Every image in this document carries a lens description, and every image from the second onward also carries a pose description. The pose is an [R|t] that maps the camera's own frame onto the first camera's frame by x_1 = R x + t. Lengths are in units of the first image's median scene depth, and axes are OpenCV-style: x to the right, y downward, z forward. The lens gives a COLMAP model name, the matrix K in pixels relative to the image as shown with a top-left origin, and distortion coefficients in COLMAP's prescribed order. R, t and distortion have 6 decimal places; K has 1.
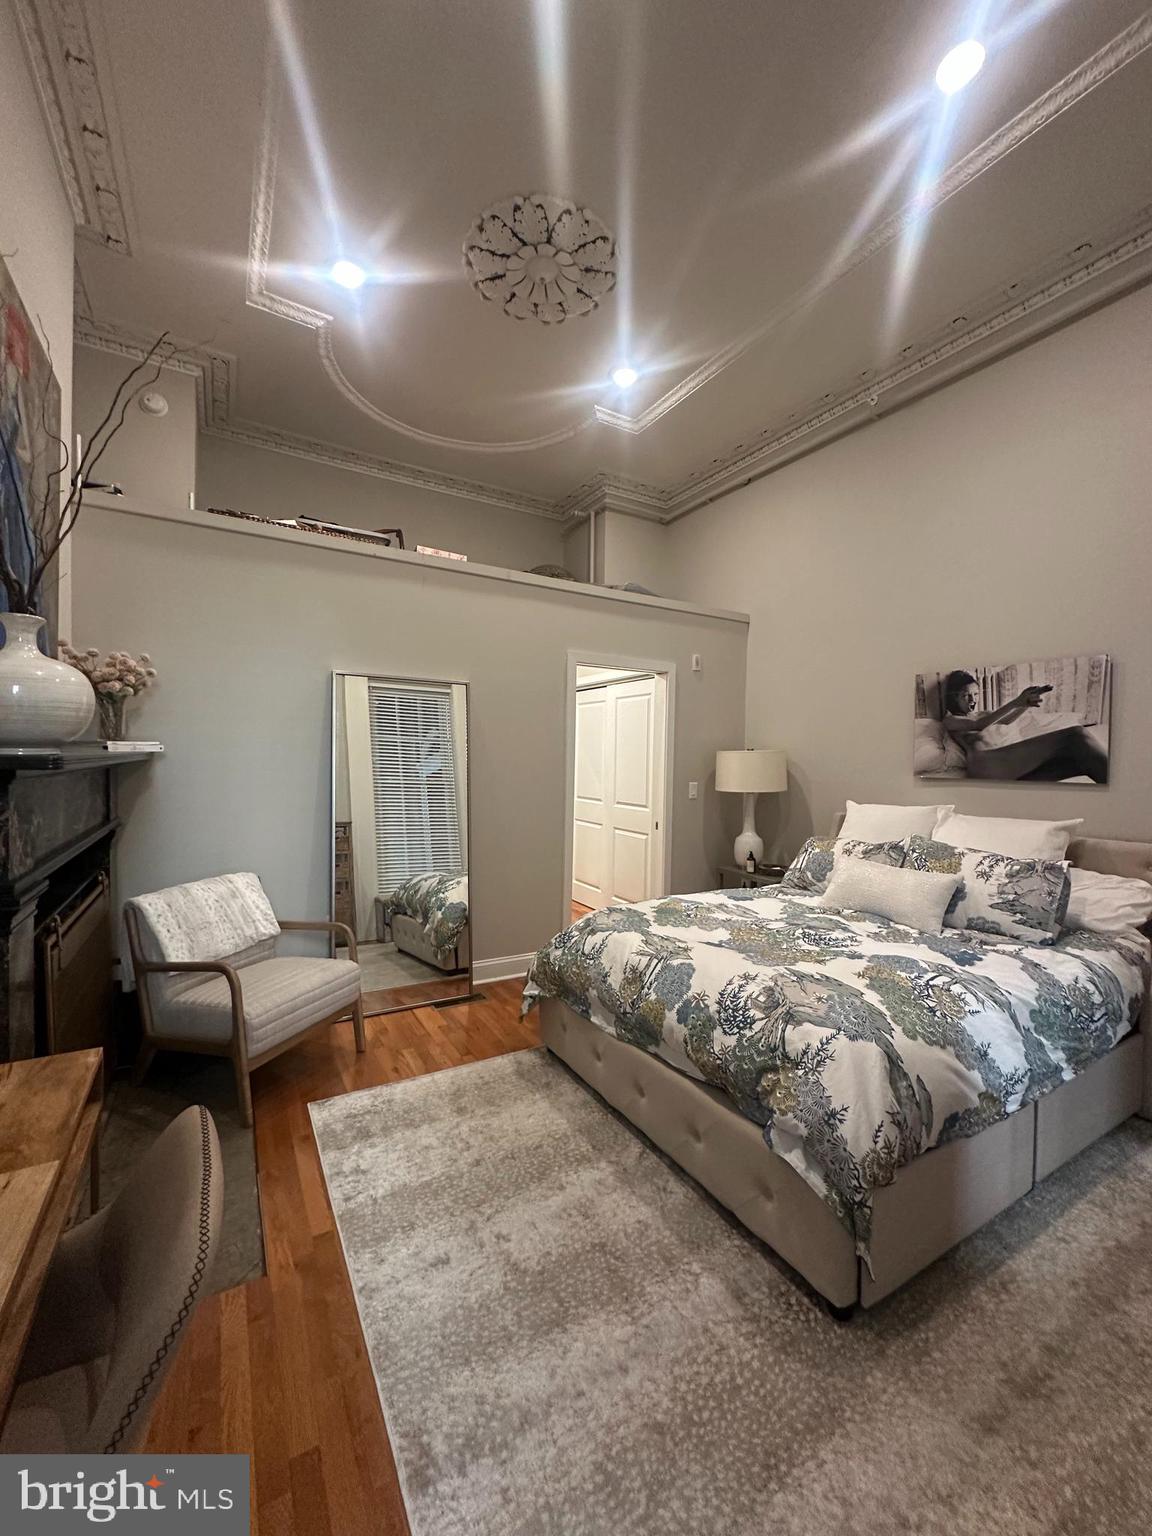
lens RADIAL K [[611.1, 0, 581.9], [0, 611.1, 766.5], [0, 0, 1]] dist [-0.003977, 0.001288]
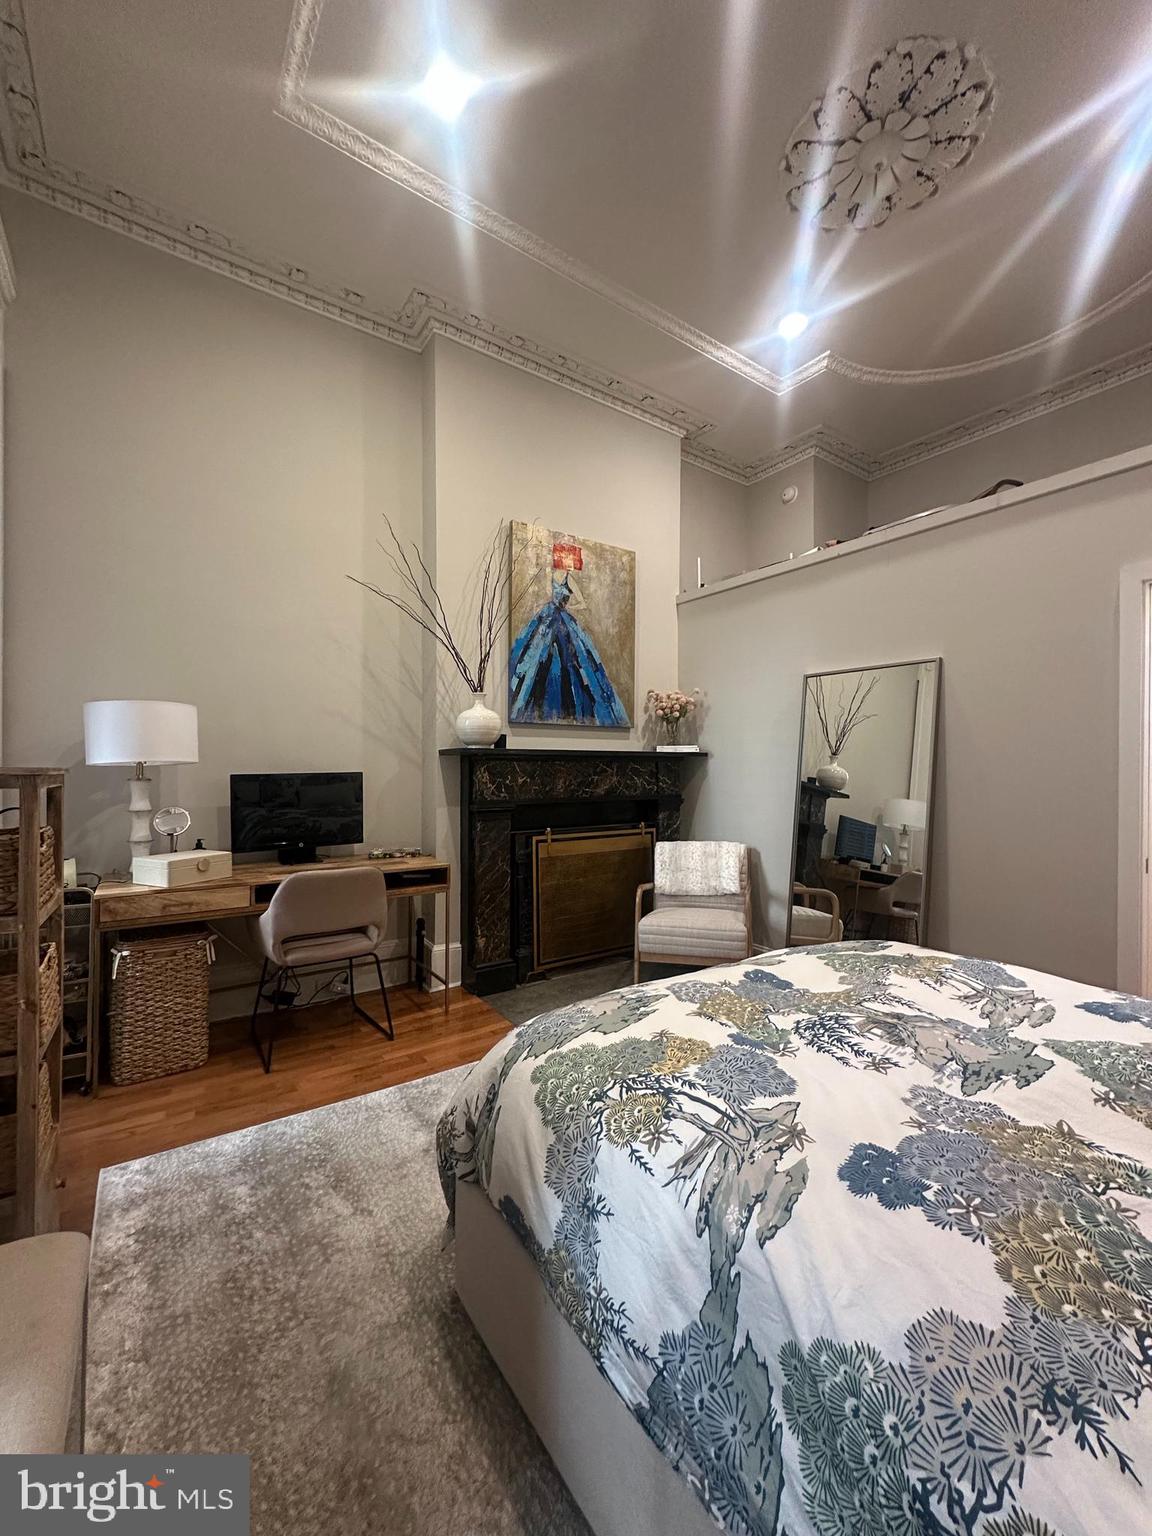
lens RADIAL K [[611.1, 0, 576.3], [0, 611.1, 772.4], [0, 0, 1]] dist [-0.003977, 0.001288]
pose [[0.072092, -0.007024, -0.997373, 1.115190], [-0.022974, 0.999698, -0.008701, 0.064701], [0.997133, 0.023541, 0.071909, 0.851909]]
